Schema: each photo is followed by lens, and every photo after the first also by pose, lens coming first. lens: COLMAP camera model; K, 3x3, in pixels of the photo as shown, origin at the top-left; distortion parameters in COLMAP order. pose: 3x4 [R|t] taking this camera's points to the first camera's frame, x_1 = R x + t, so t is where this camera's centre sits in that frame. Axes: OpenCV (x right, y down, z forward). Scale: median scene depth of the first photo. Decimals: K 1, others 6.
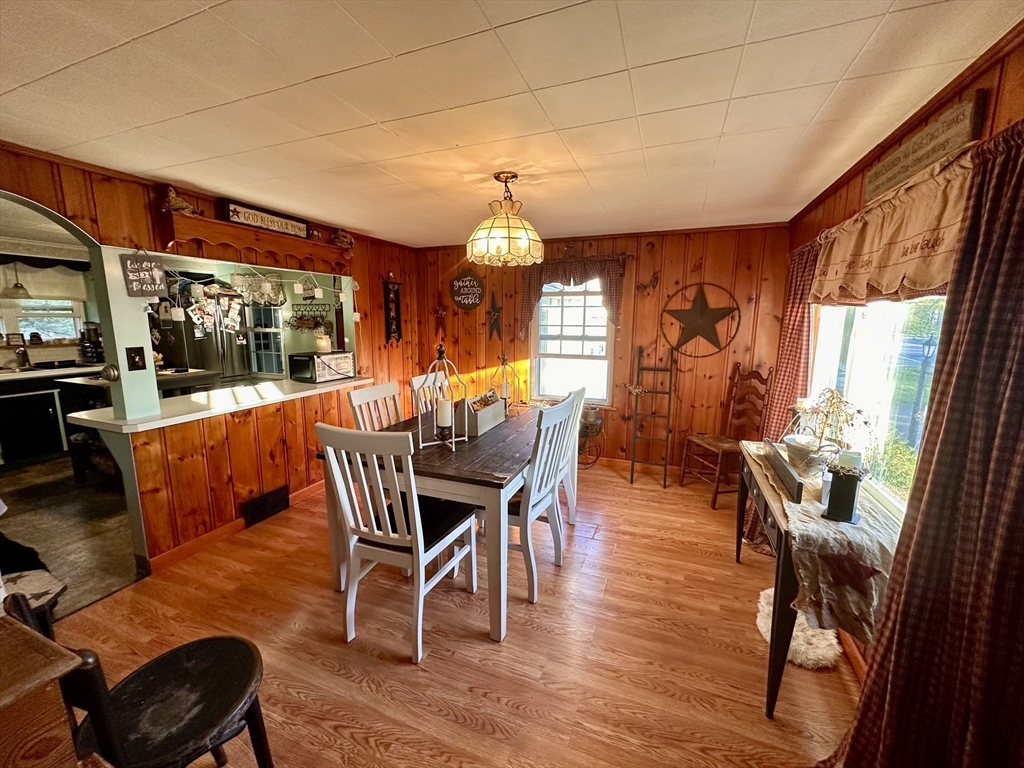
lens RADIAL K [[411.9, 0, 512.0], [0, 411.9, 384.0], [0, 0, 1]] dist [-0.002551, 0.000569]
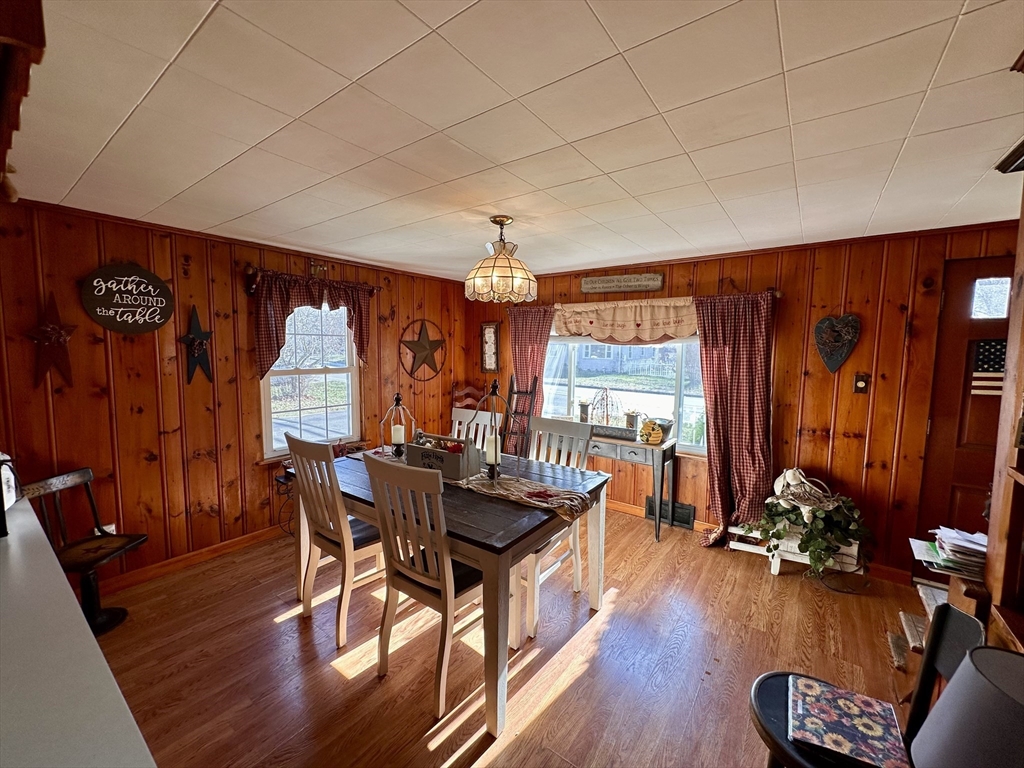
lens RADIAL K [[411.9, 0, 512.0], [0, 411.9, 384.0], [0, 0, 1]] dist [-0.002551, 0.000569]
pose [[0.245104, -0.087050, 0.965581, -0.639965], [0.149121, 0.987494, 0.051172, -0.077450], [-0.957960, 0.131446, 0.255020, 0.447346]]
